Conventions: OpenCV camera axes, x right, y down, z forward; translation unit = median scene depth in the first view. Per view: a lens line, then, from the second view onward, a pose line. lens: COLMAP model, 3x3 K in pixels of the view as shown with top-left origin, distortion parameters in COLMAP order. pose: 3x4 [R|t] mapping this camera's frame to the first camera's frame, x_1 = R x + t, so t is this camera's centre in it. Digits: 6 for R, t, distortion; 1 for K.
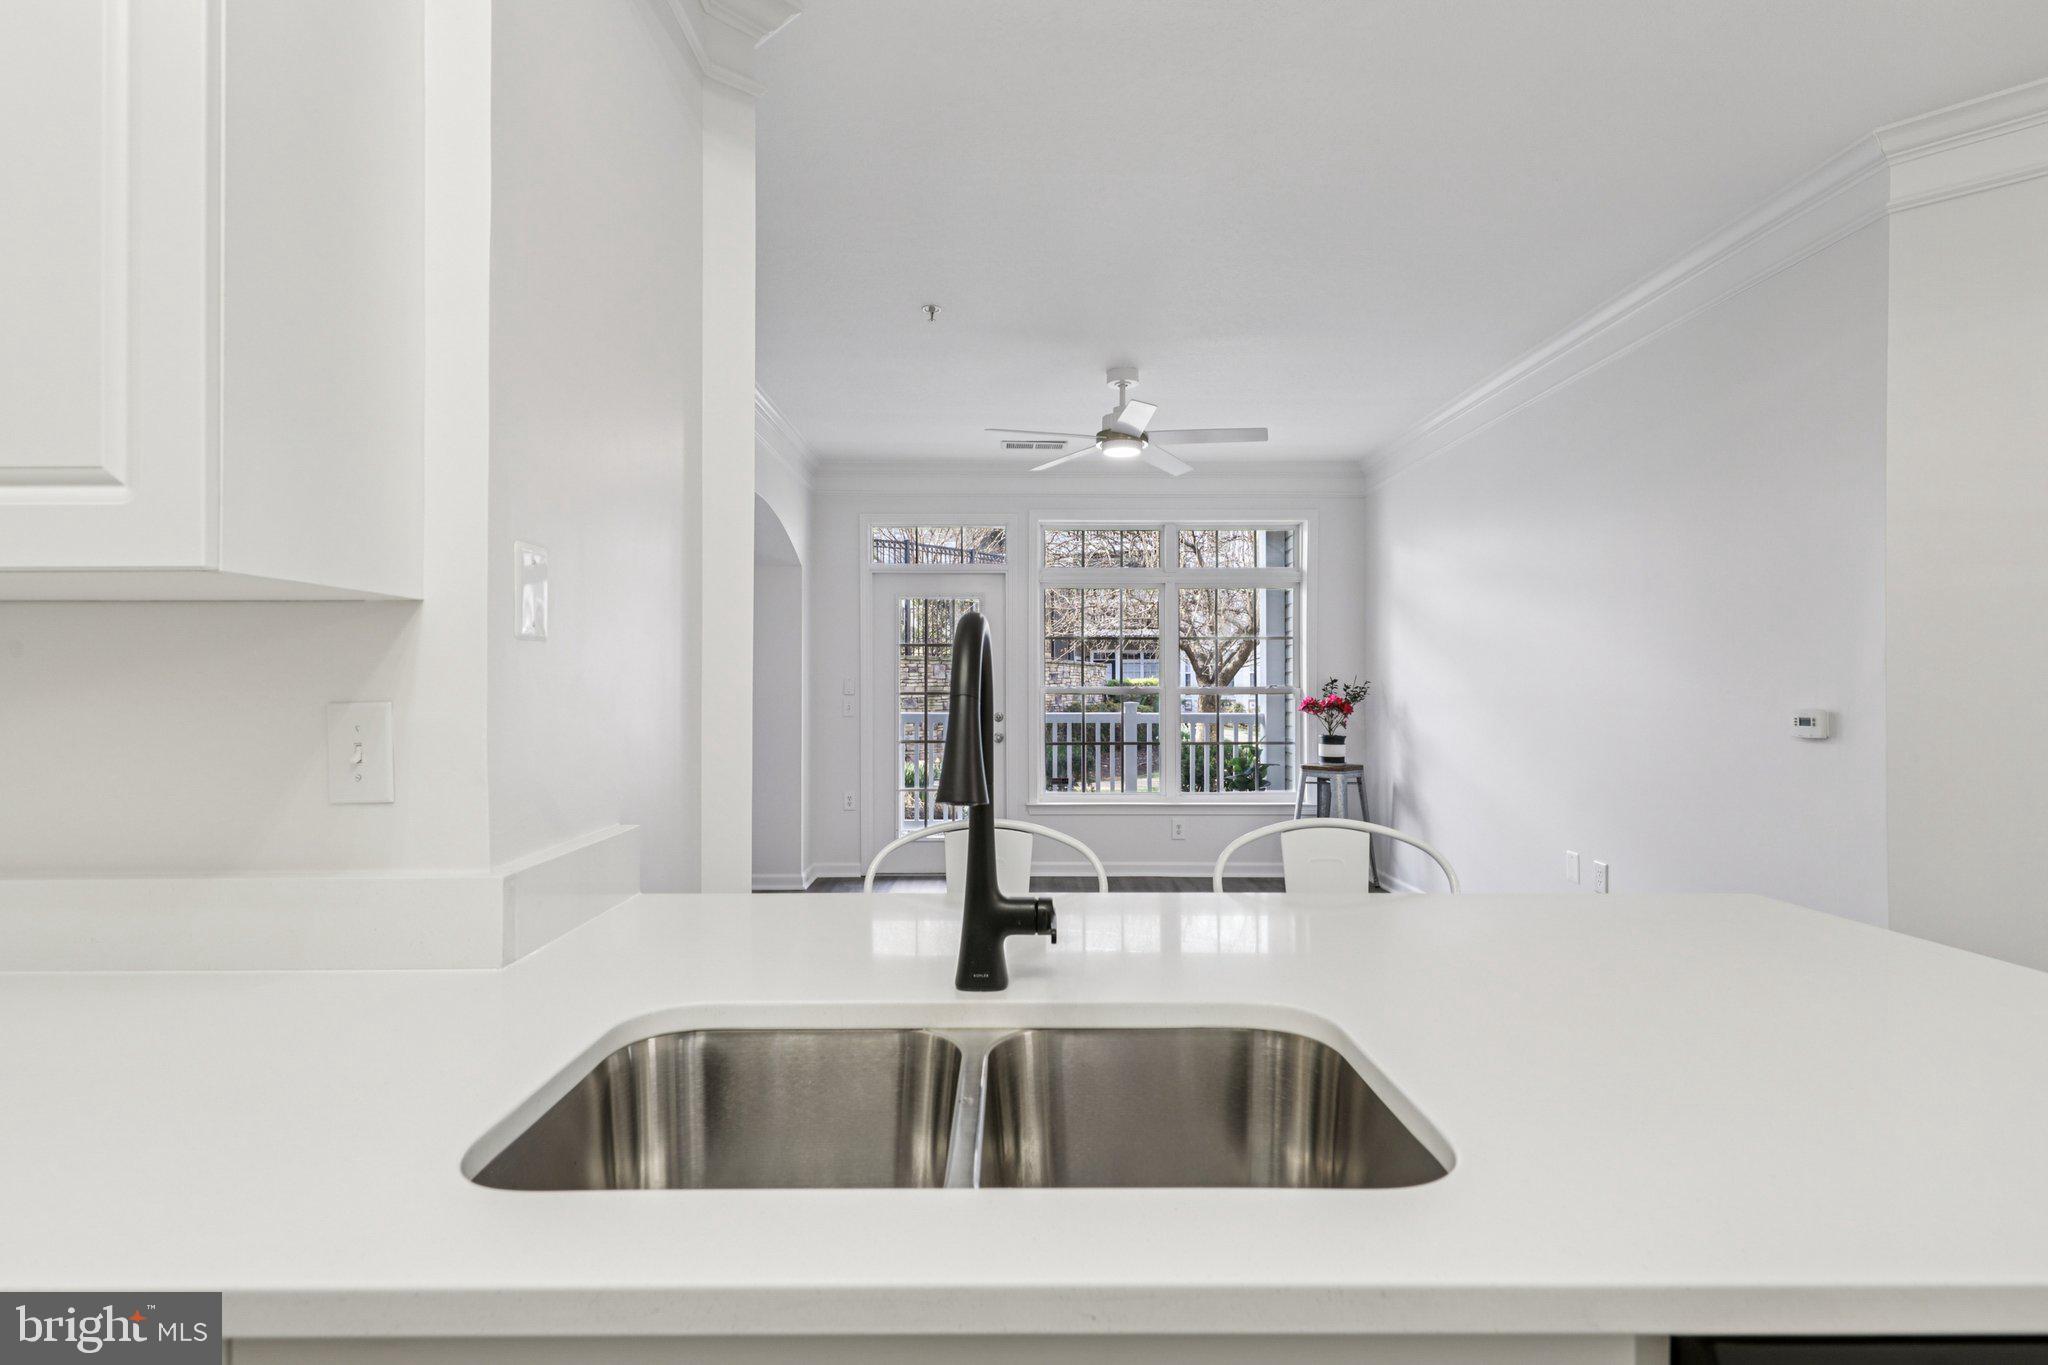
lens RADIAL K [[947.7, 0, 1029.6], [0, 947.7, 682.1], [0, 0, 1]] dist [0.005237, 0.001086]
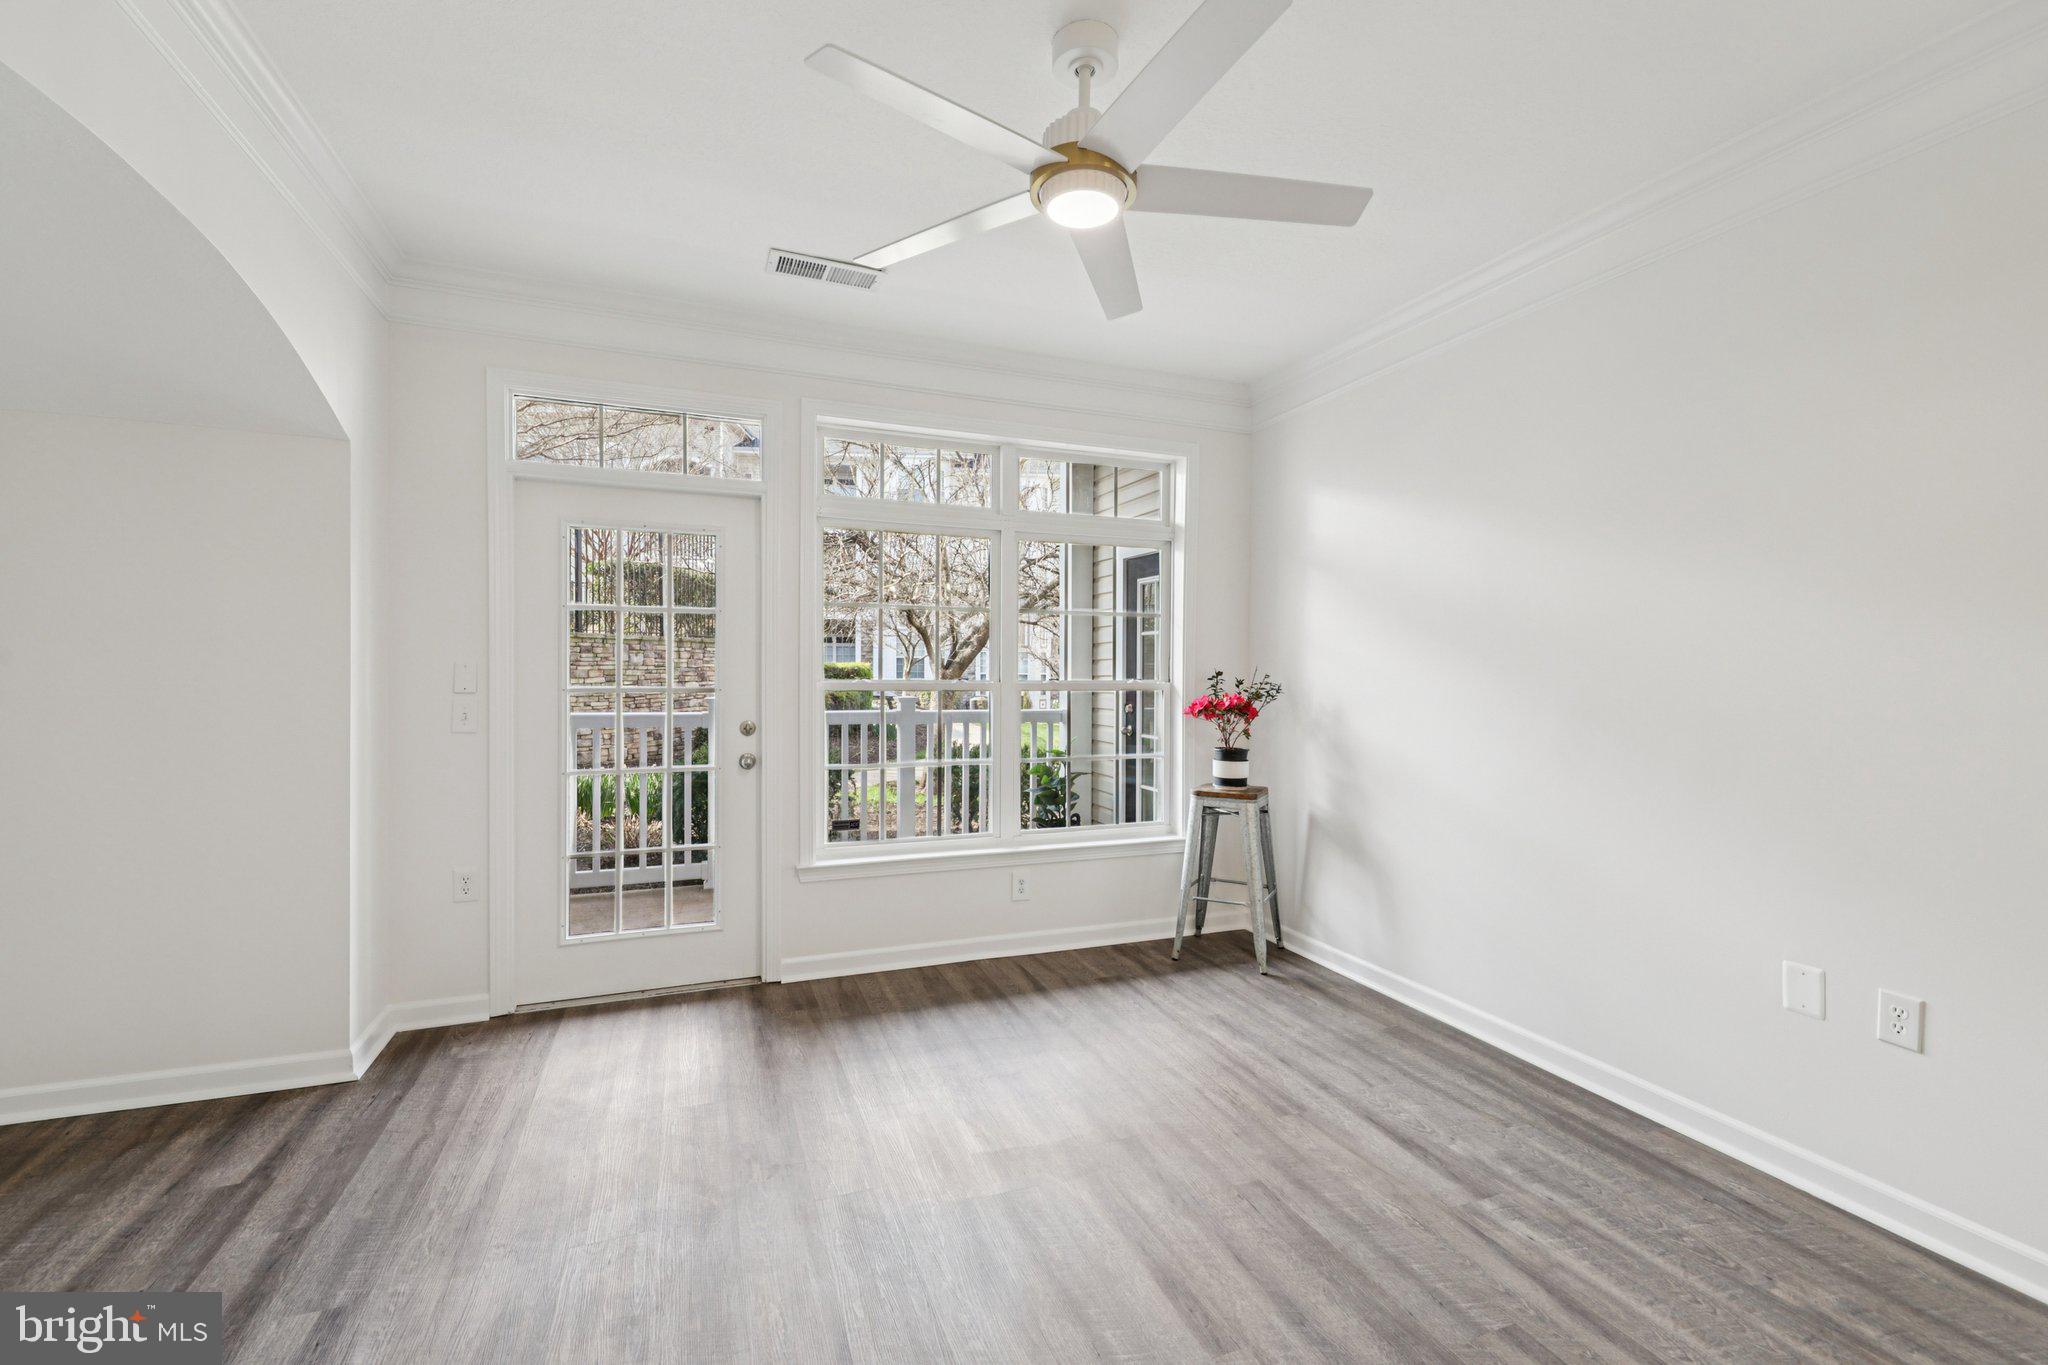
lens RADIAL K [[856.4, 0, 1029.8], [0, 856.4, 675.0], [0, 0, 1]] dist [0.013017, -0.005329]
pose [[0.936986, 0.004008, 0.349344, -0.059488], [-0.008218, 0.999910, 0.010571, -0.006495], [-0.349271, -0.012776, 0.936935, 0.432851]]
